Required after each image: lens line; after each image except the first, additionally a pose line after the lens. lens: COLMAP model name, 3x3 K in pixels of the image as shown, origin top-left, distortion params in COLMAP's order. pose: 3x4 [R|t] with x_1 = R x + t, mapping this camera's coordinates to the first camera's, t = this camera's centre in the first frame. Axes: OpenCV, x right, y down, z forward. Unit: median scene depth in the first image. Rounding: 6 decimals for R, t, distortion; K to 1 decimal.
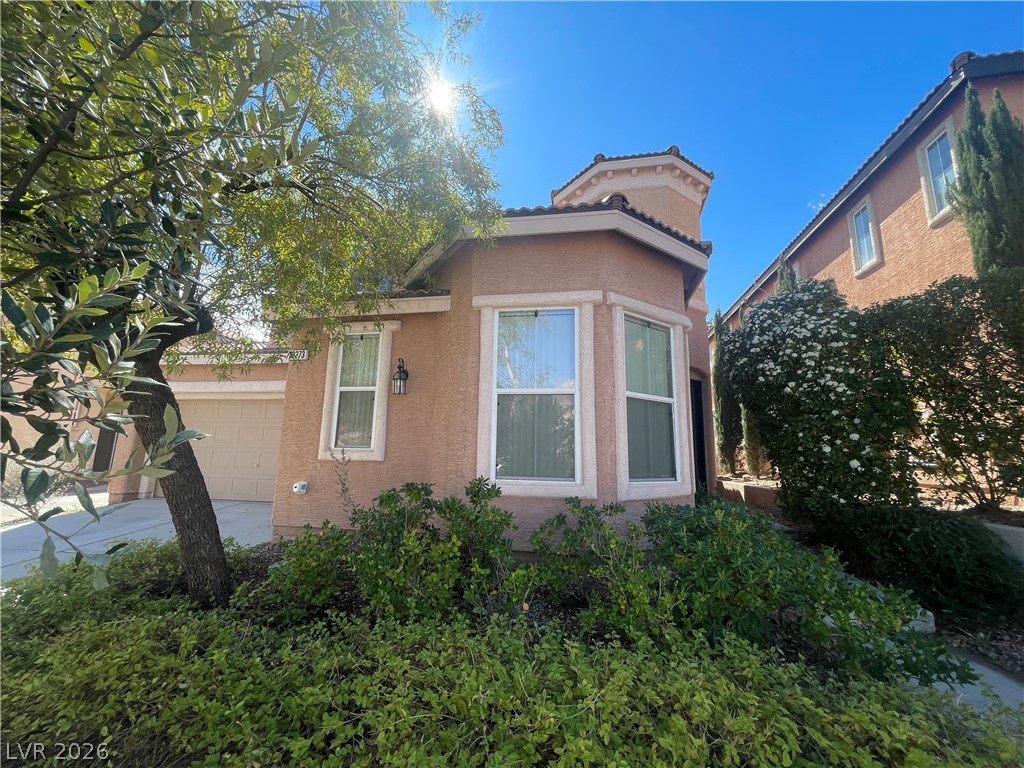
lens RADIAL K [[414.7, 0, 510.2], [0, 414.7, 380.2], [0, 0, 1]] dist [0.000234, 0.001452]
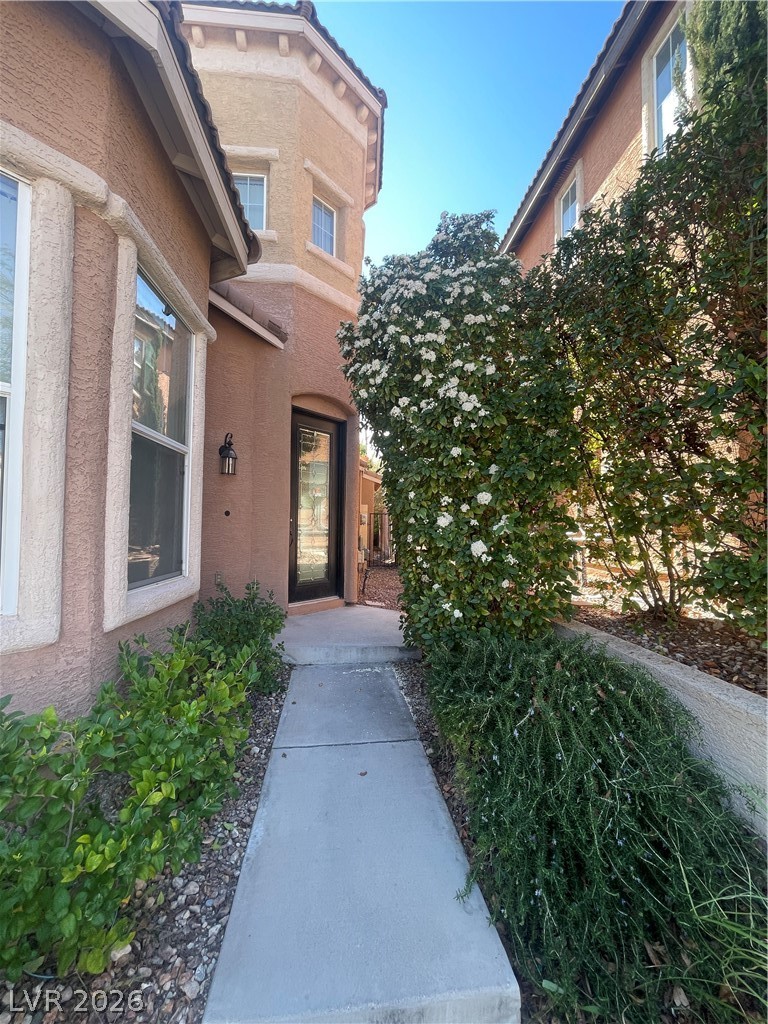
lens RADIAL K [[414.7, 0, 387.9], [0, 414.7, 513.3], [0, 0, 1]] dist [0.000234, 0.001452]
pose [[0.962796, -0.000158, 0.270231, 0.545816], [-0.038749, 0.989585, 0.138638, 0.083845], [-0.267438, -0.143951, 0.952762, 0.505227]]
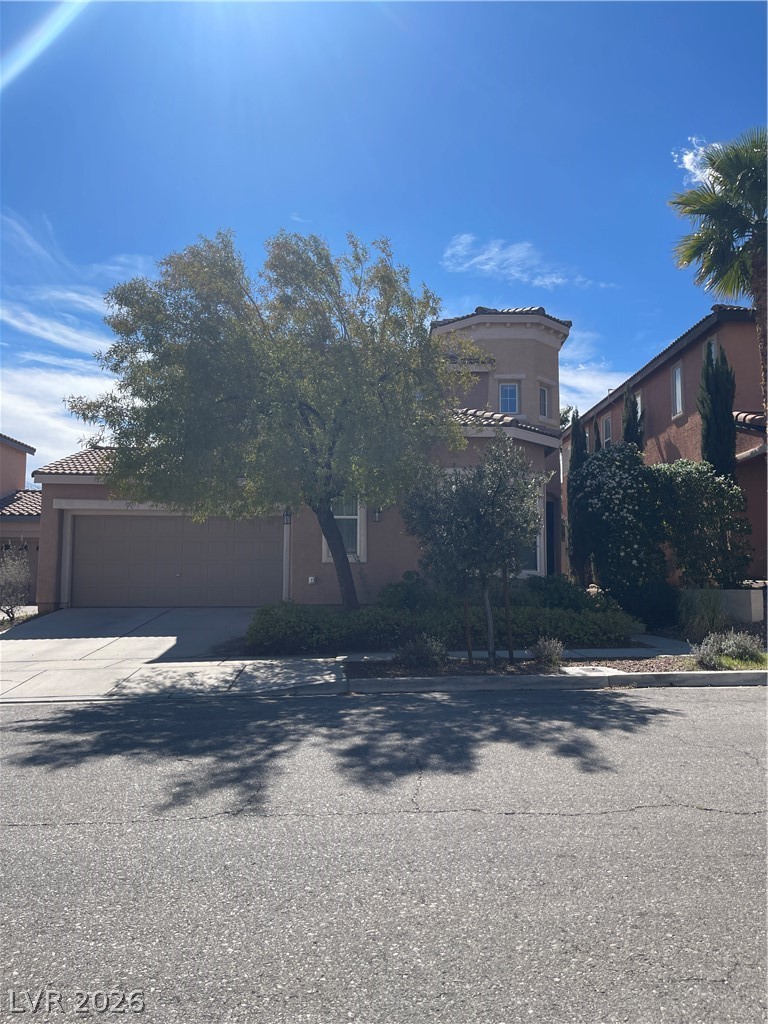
lens RADIAL K [[746.0, 0, 383.4], [0, 746.0, 512.3], [0, 0, 1]] dist [0.008245, 0.000033]
pose [[0.979550, -0.004842, 0.201144, -0.775174], [-0.014892, 0.995224, 0.096480, -0.274286], [-0.200650, -0.097502, 0.974799, -1.706732]]
